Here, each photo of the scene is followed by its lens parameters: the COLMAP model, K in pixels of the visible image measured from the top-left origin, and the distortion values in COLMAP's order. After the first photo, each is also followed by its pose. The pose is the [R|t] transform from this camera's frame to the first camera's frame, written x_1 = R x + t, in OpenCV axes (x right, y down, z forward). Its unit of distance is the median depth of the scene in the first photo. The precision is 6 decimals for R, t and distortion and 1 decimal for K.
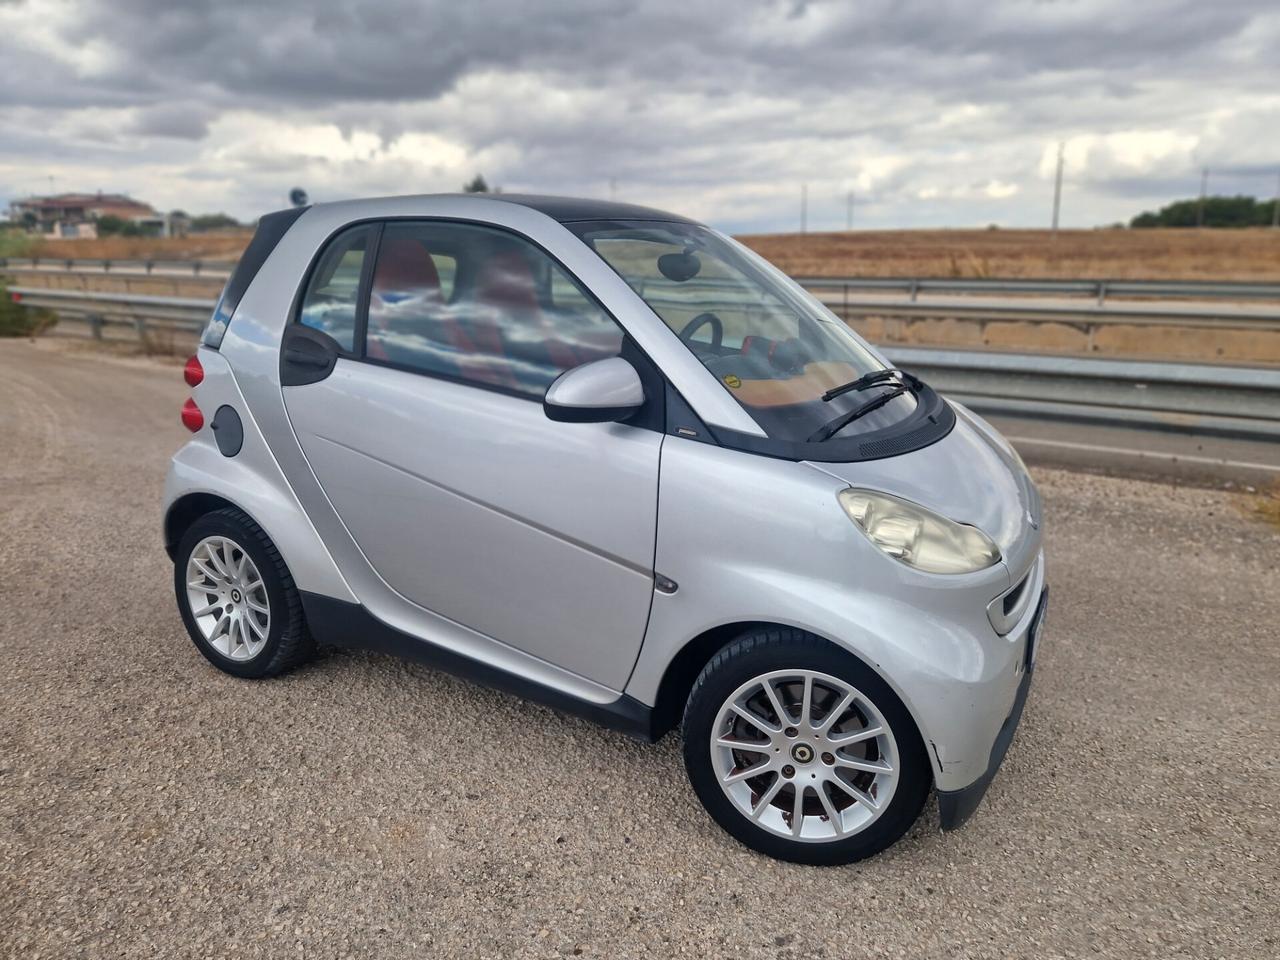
lens RADIAL K [[861.3, 0, 645.1], [0, 861.3, 474.2], [0, 0, 1]] dist [0.068896, -0.054923]
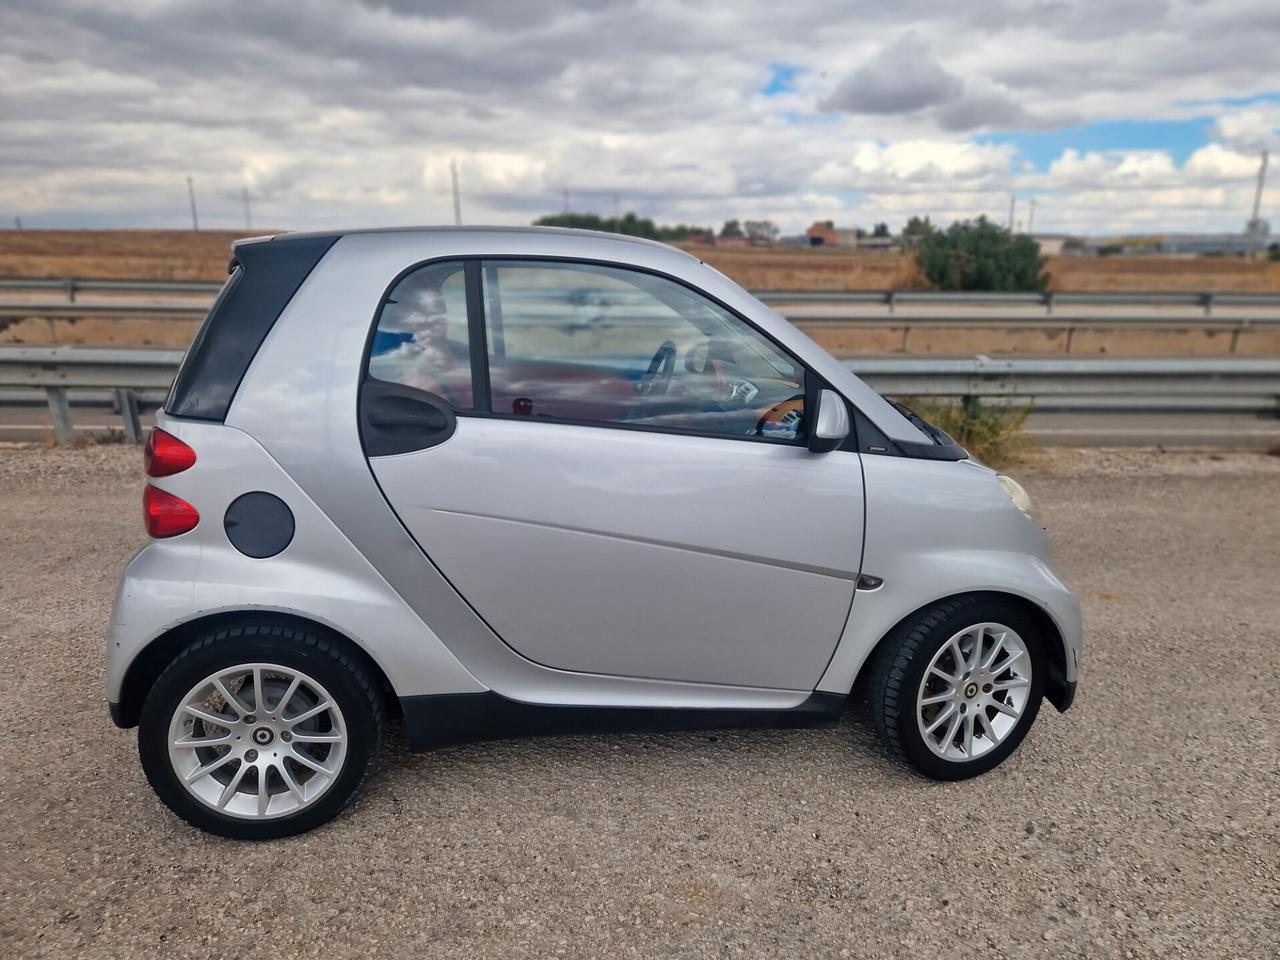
lens RADIAL K [[861.3, 0, 645.1], [0, 861.3, 474.2], [0, 0, 1]] dist [0.068896, -0.054923]
pose [[0.797916, -0.137338, 0.586914, -0.615190], [0.138709, 0.989402, 0.042945, -0.075603], [-0.586592, 0.047143, 0.808510, 0.162782]]
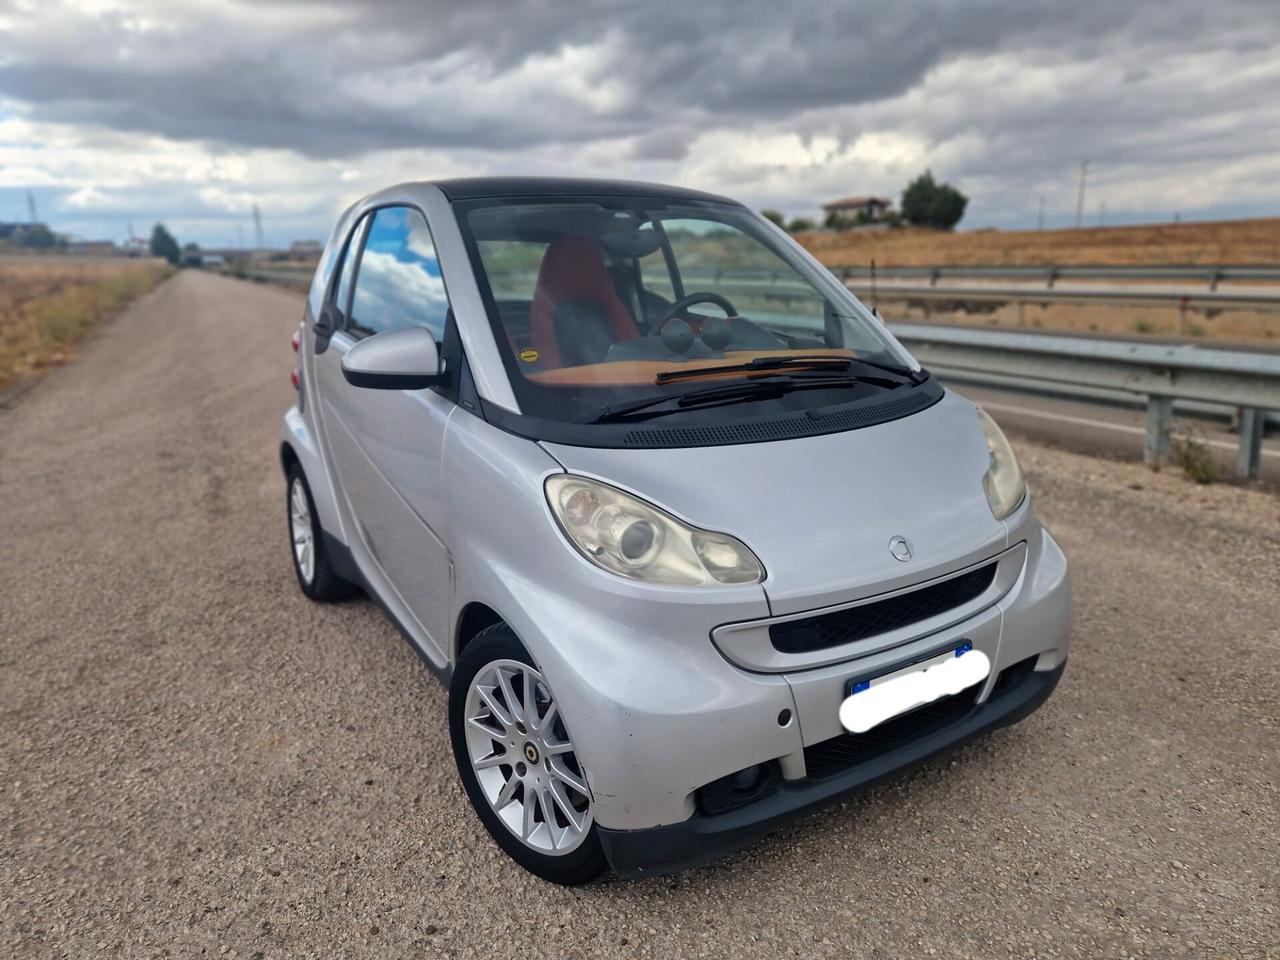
lens RADIAL K [[858.7, 0, 626.4], [0, 858.7, 482.0], [0, 0, 1]] dist [0.069713, -0.051322]
pose [[0.874774, 0.100533, -0.473987, 0.468421], [-0.096905, 0.994774, 0.032148, -0.007069], [0.474742, 0.017810, 0.879945, 0.151323]]
